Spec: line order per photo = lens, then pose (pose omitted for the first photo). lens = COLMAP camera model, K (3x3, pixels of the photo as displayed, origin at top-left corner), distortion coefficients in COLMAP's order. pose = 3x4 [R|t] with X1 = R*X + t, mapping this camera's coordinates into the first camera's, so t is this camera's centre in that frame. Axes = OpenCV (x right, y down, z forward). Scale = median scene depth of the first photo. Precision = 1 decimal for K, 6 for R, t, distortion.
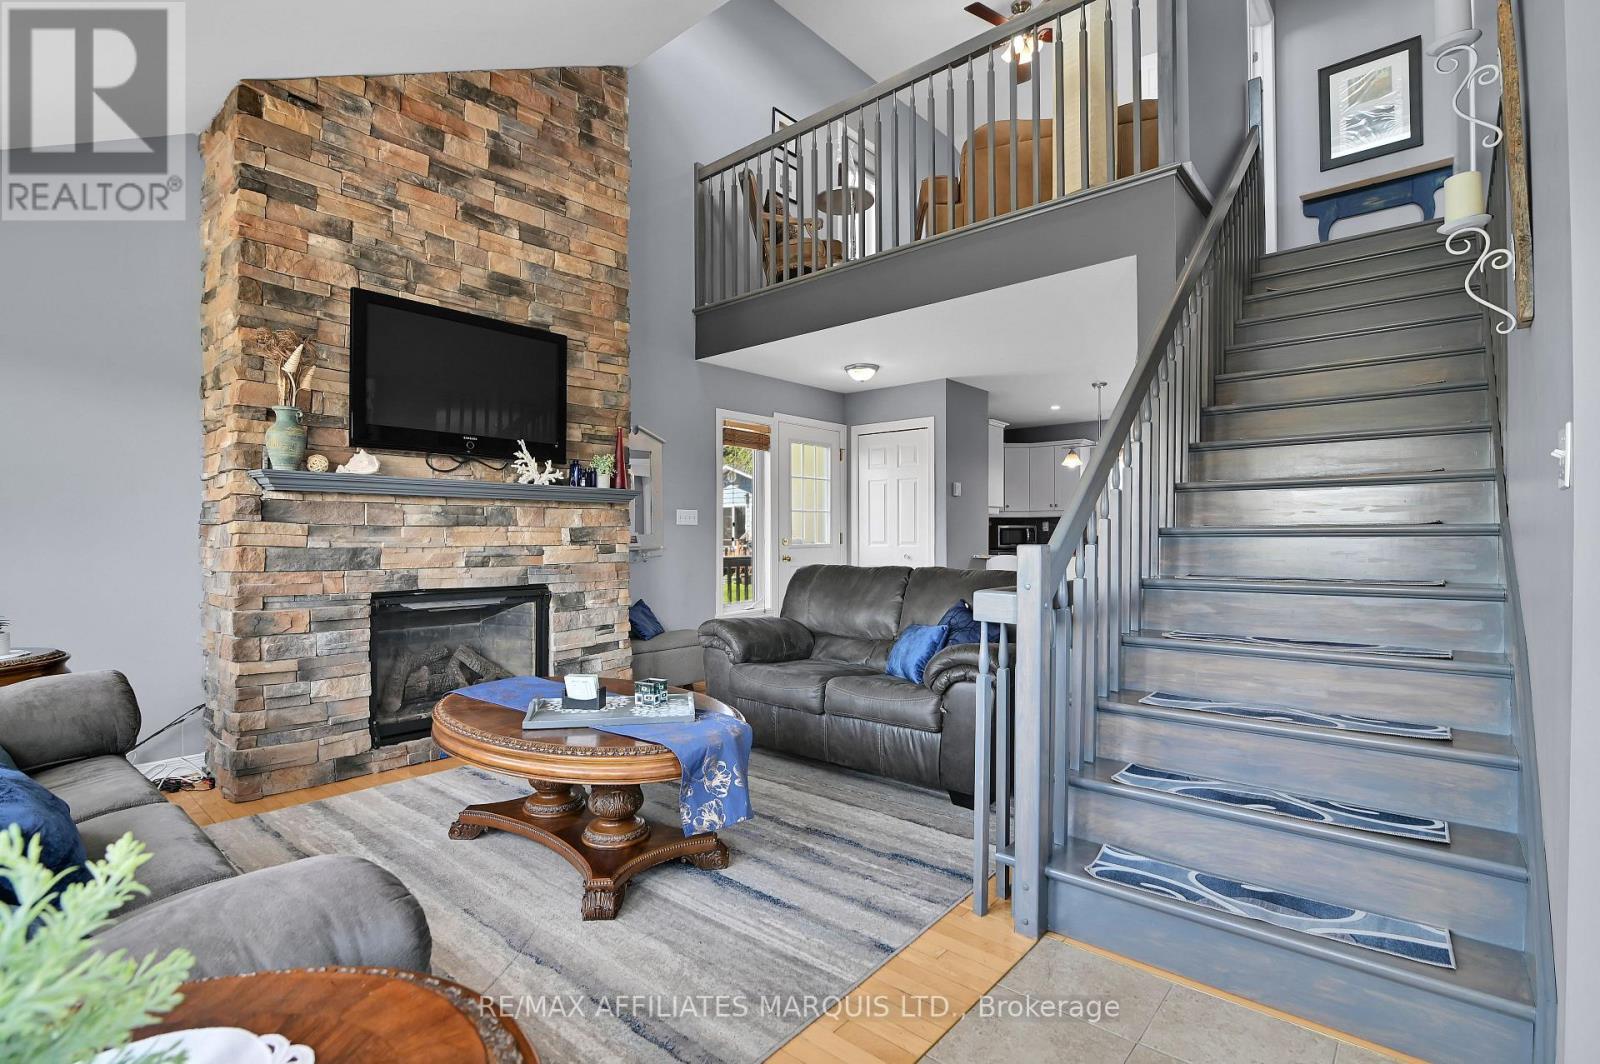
lens RADIAL K [[736.4, 0, 801.1], [0, 736.4, 536.7], [0, 0, 1]] dist [-0.021048, -0.000187]
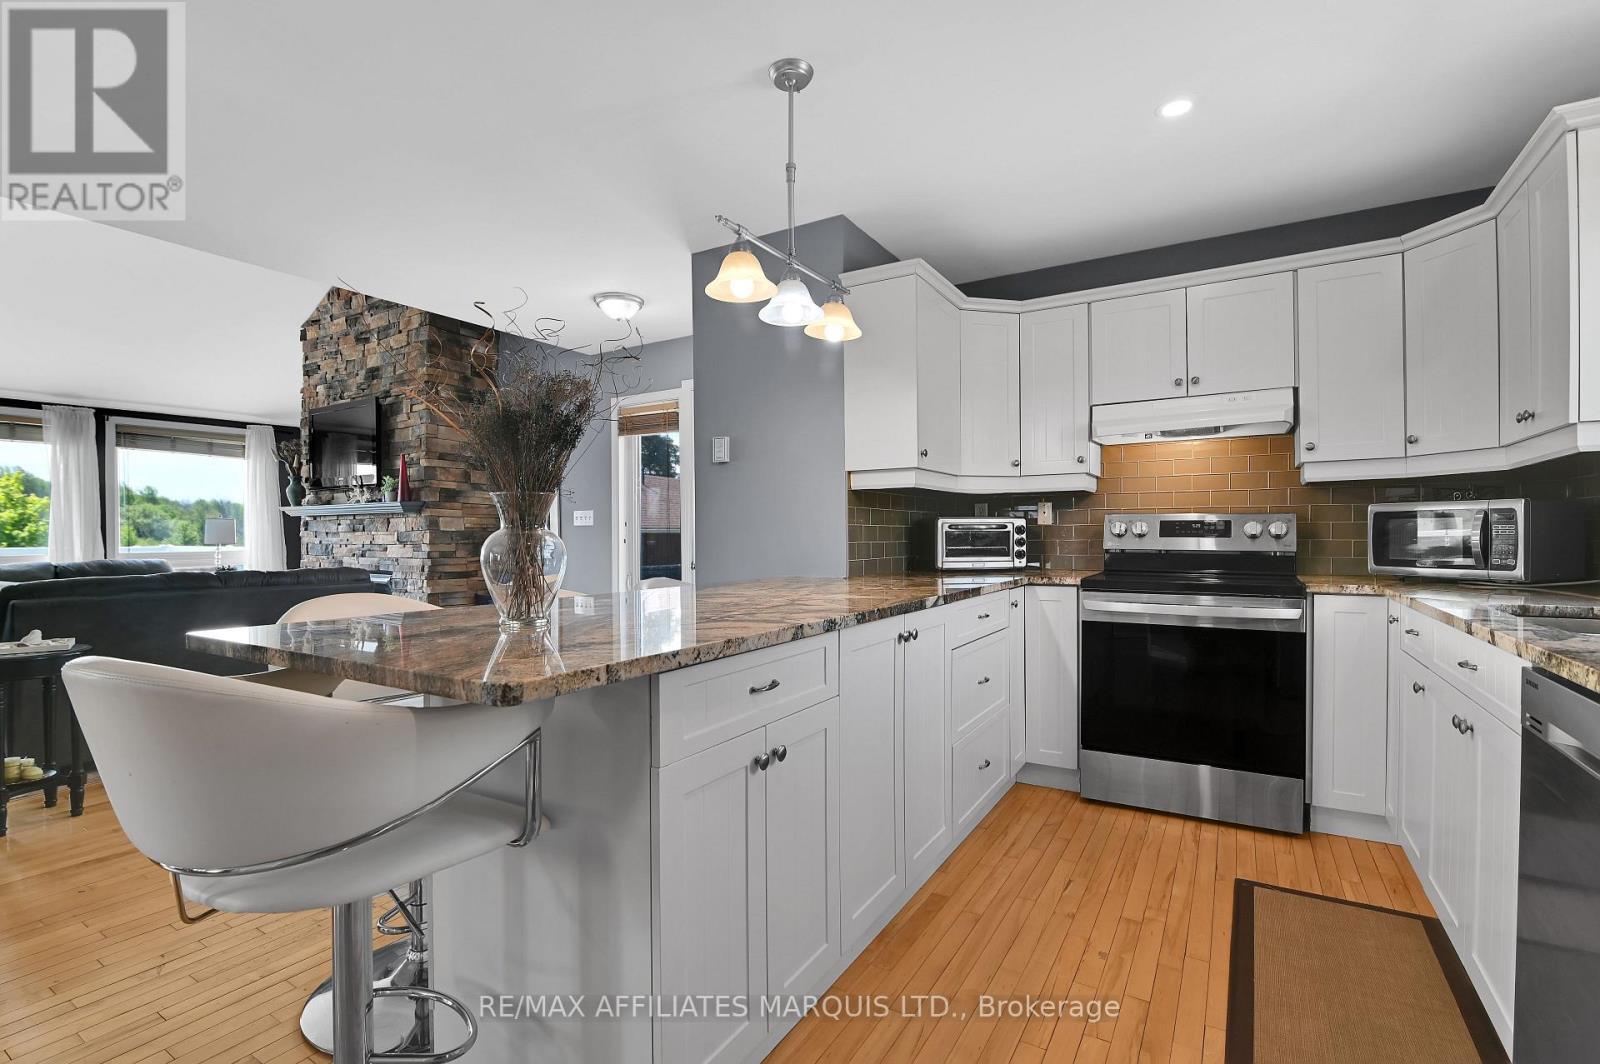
lens RADIAL K [[736.4, 0, 797.6], [0, 736.4, 536.7], [0, 0, 1]] dist [-0.021048, -0.000187]
pose [[0.159322, 0.001613, -0.987225, 1.169218], [0.000988, 0.999998, 0.001793, -0.004688], [0.987226, -0.001261, 0.159321, 1.532212]]
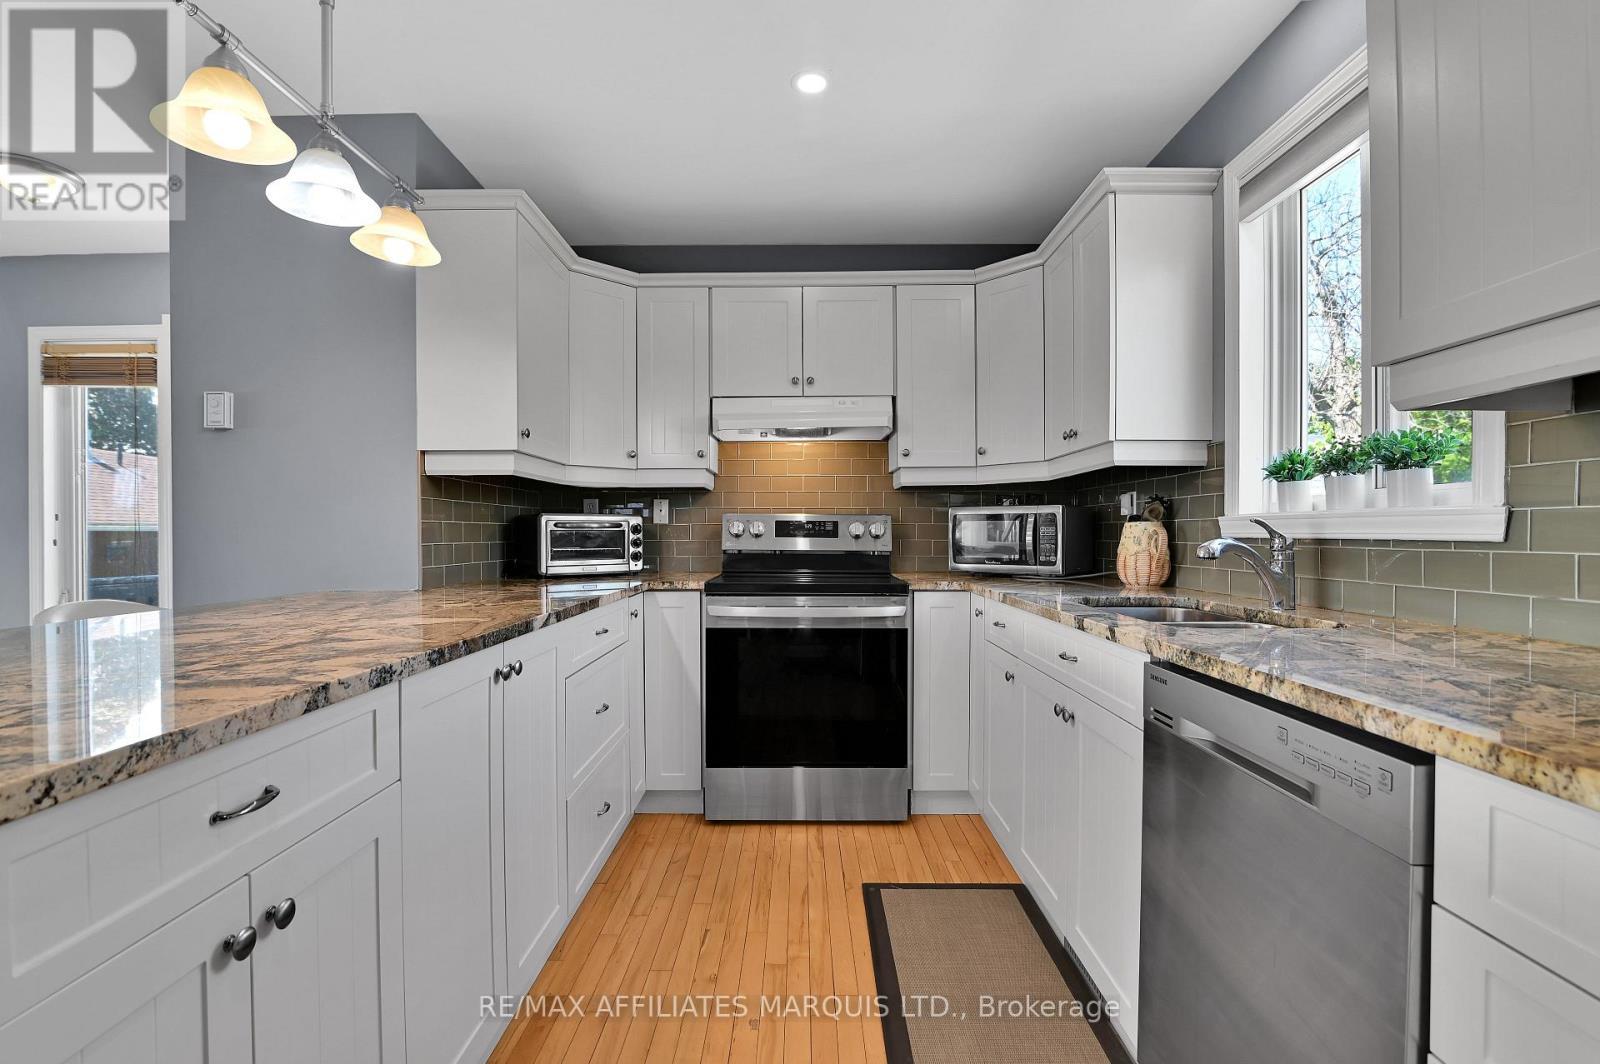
lens RADIAL K [[736.4, 0, 802.7], [0, 736.4, 540.1], [0, 0, 1]] dist [-0.021048, -0.000187]
pose [[0.646045, 0.005334, -0.763280, 1.062619], [-0.001101, 0.999981, 0.006057, -0.004121], [0.763298, -0.003073, 0.646039, 1.561270]]
